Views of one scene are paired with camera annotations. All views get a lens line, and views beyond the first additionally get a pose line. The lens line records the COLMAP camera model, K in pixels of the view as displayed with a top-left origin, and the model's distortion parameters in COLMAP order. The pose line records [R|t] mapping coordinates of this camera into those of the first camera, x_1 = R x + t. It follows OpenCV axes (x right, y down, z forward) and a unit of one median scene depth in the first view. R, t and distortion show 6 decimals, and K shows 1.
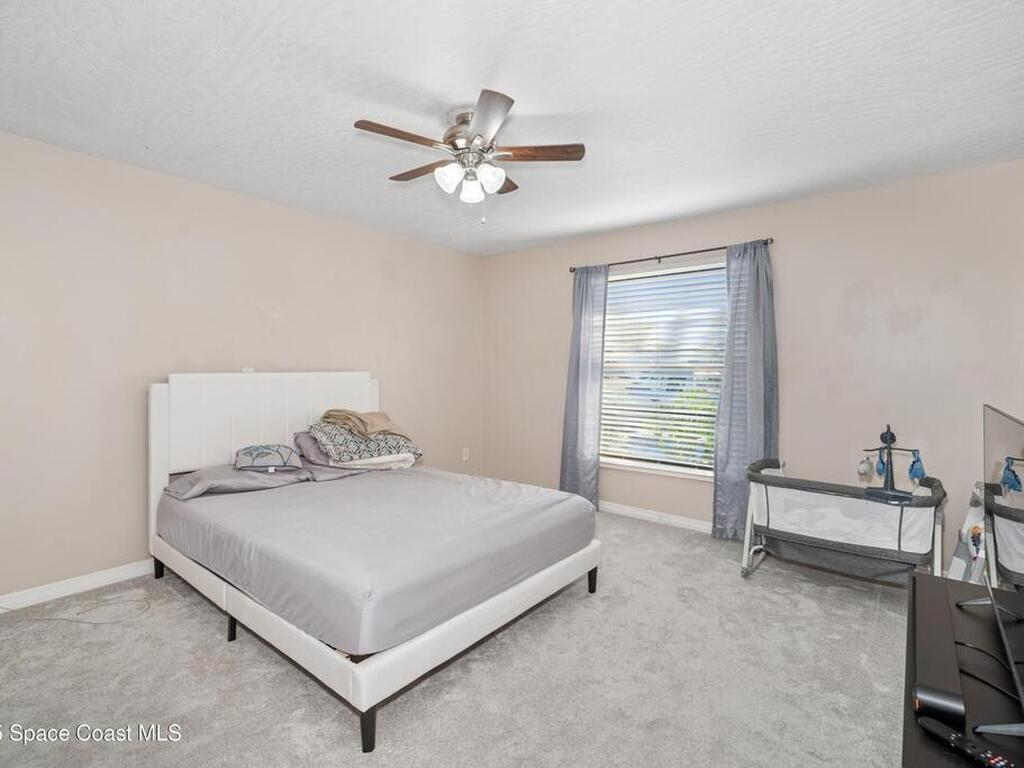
lens RADIAL K [[500.6, 0, 517.5], [0, 500.6, 371.1], [0, 0, 1]] dist [0.001870, -0.000016]
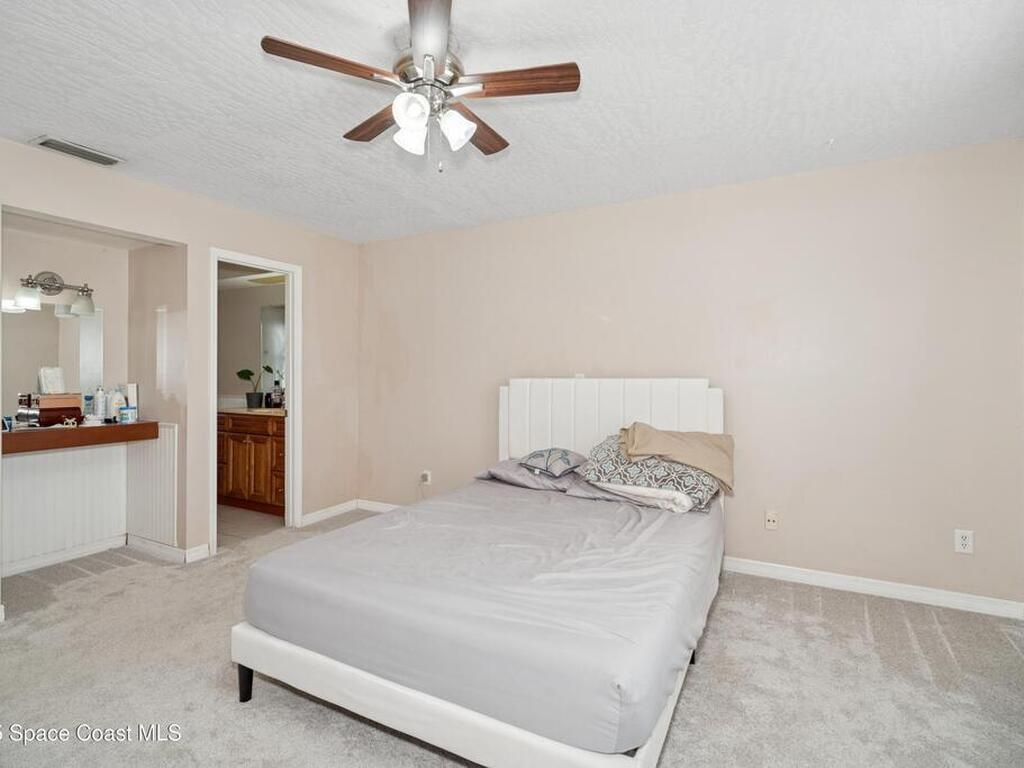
lens RADIAL K [[500.6, 0, 517.5], [0, 500.6, 371.1], [0, 0, 1]] dist [0.001870, -0.000016]
pose [[0.207804, -0.004707, -0.978159, 0.473269], [-0.004172, 0.999975, -0.005698, -0.005555], [0.978162, 0.005265, 0.207779, 0.674300]]
